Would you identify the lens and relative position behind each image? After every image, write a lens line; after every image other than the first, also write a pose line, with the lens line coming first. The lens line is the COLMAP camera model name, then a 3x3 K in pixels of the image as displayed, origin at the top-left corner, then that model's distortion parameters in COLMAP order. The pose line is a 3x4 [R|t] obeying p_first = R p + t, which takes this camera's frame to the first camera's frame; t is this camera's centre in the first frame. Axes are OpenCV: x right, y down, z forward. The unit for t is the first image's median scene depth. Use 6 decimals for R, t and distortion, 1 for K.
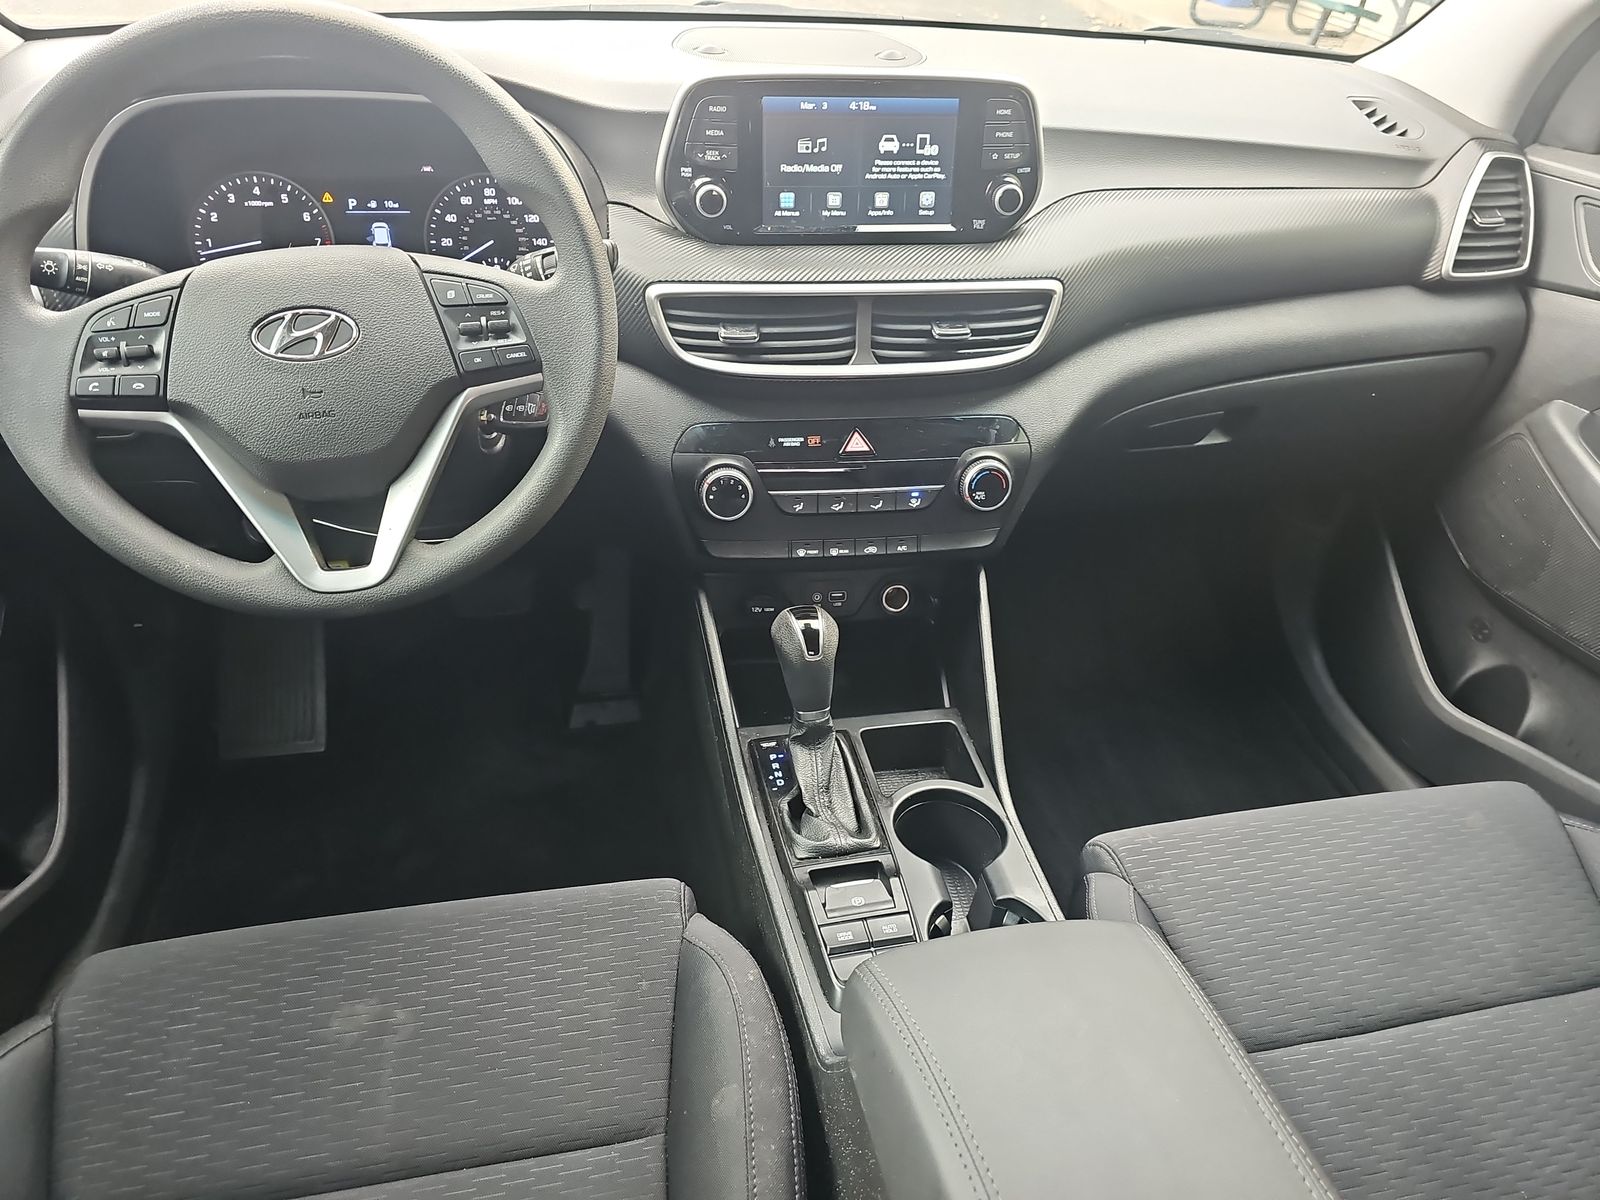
lens RADIAL K [[1073.8, 0, 813.4], [0, 1073.8, 609.9], [0, 0, 1]] dist [0.014709, -0.037191]
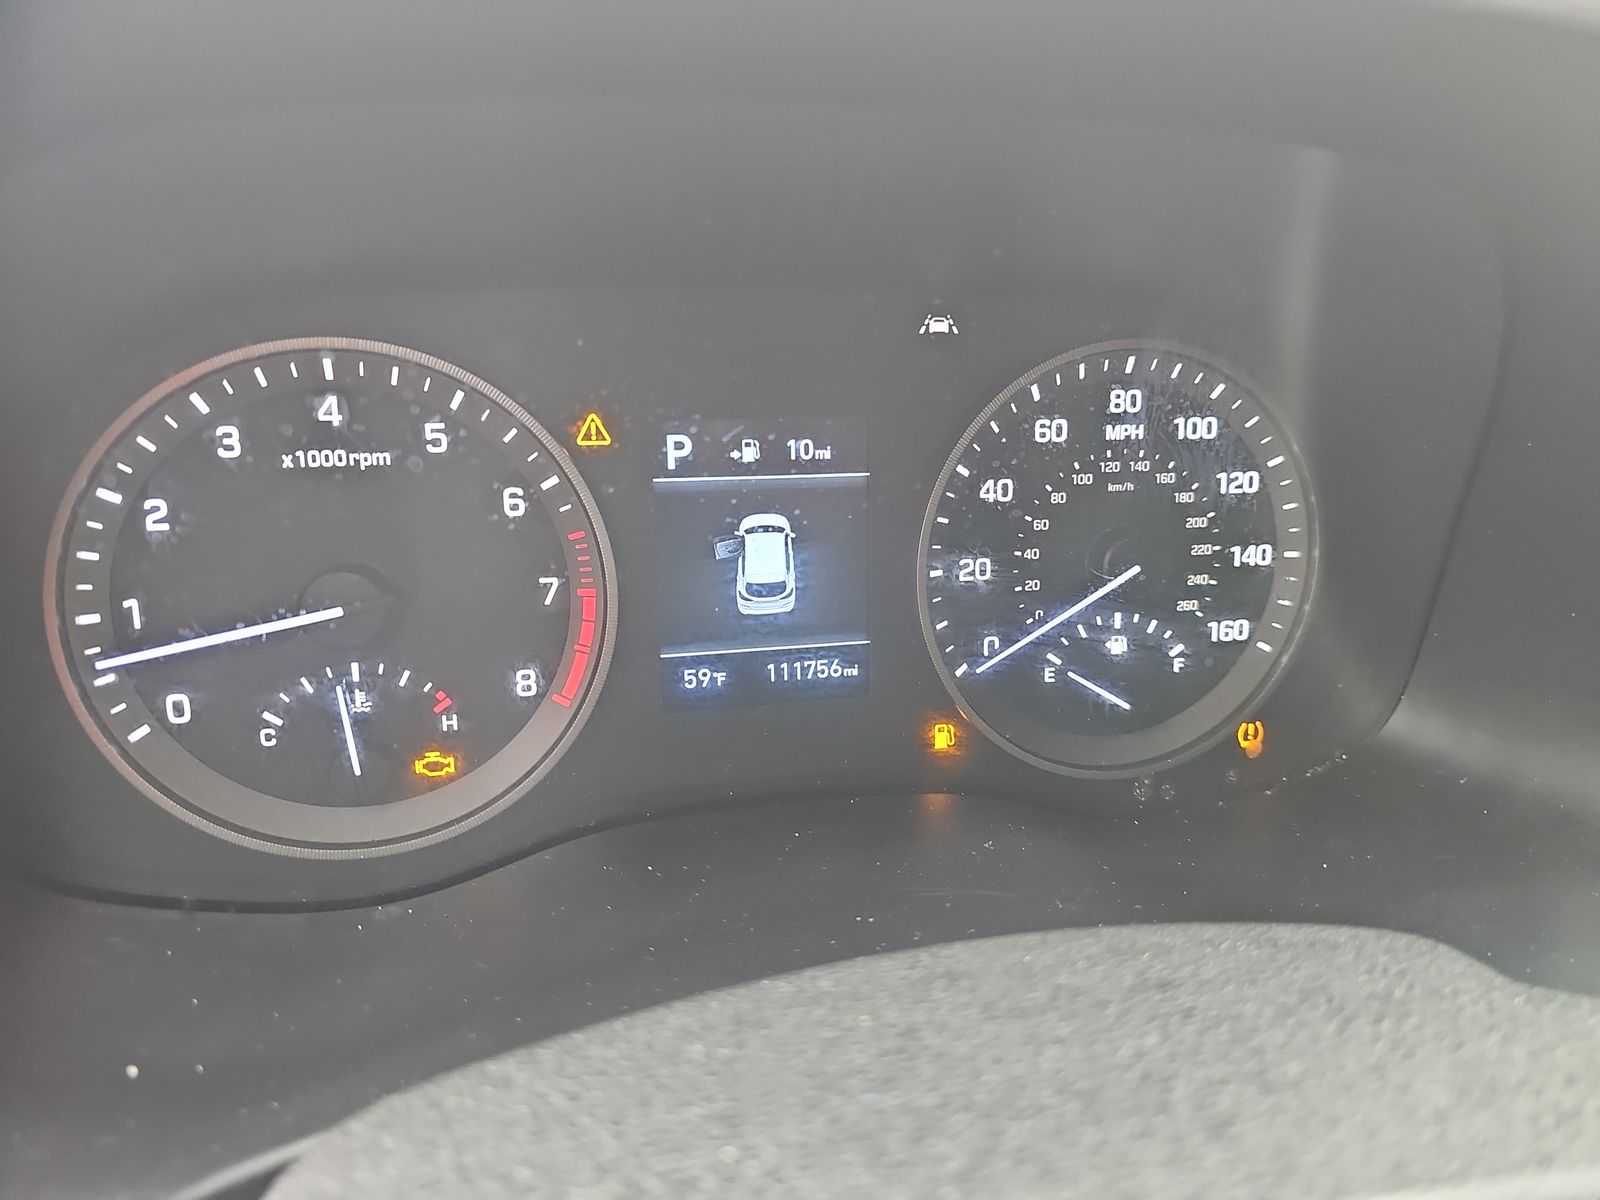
lens RADIAL K [[1073.8, 0, 796.4], [0, 1073.8, 592.8], [0, 0, 1]] dist [0.014709, -0.037191]
pose [[0.999389, -0.000162, 0.034953, -0.437689], [0.002346, 0.998046, -0.062436, -0.347906], [-0.034874, 0.062480, 0.997437, 0.780675]]
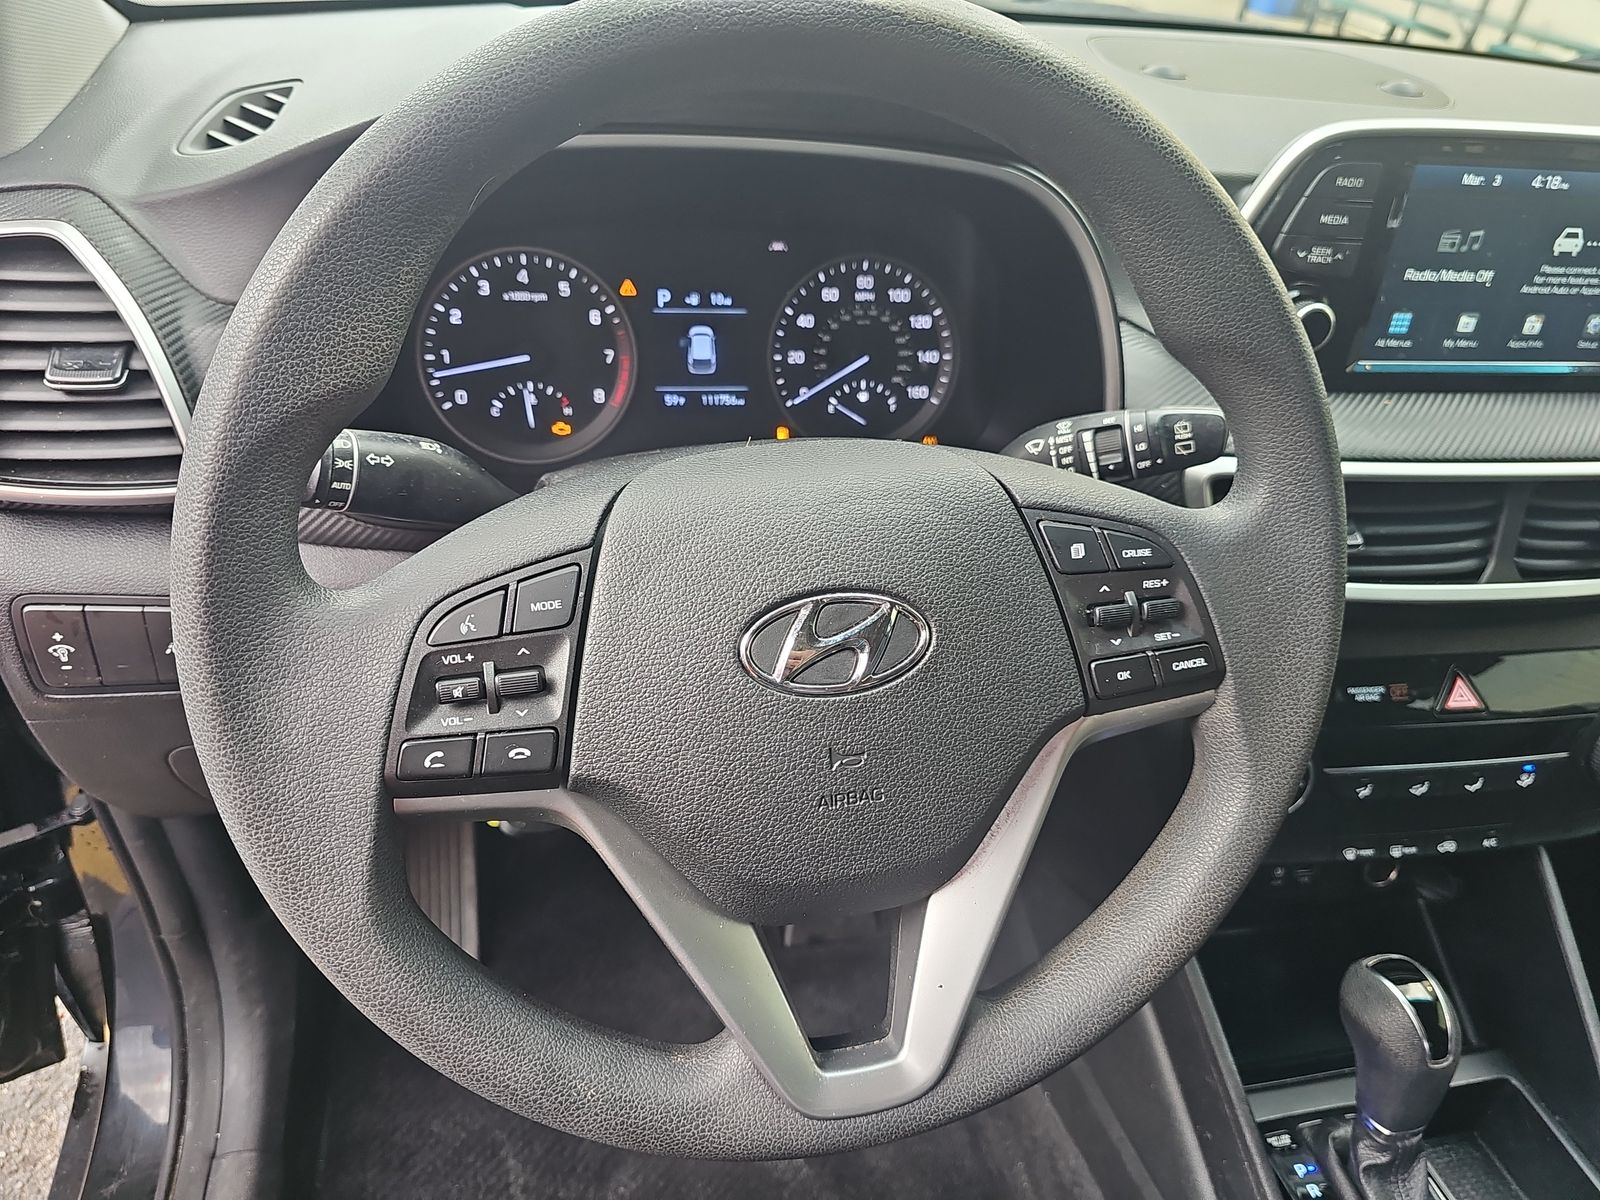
lens RADIAL K [[1073.8, 0, 791.1], [0, 1073.8, 608.3], [0, 0, 1]] dist [0.014709, -0.037191]
pose [[0.999642, 0.018319, 0.019519, -0.387824], [-0.018454, 0.999807, 0.006753, -0.211850], [-0.019391, -0.007111, 0.999787, 0.377943]]
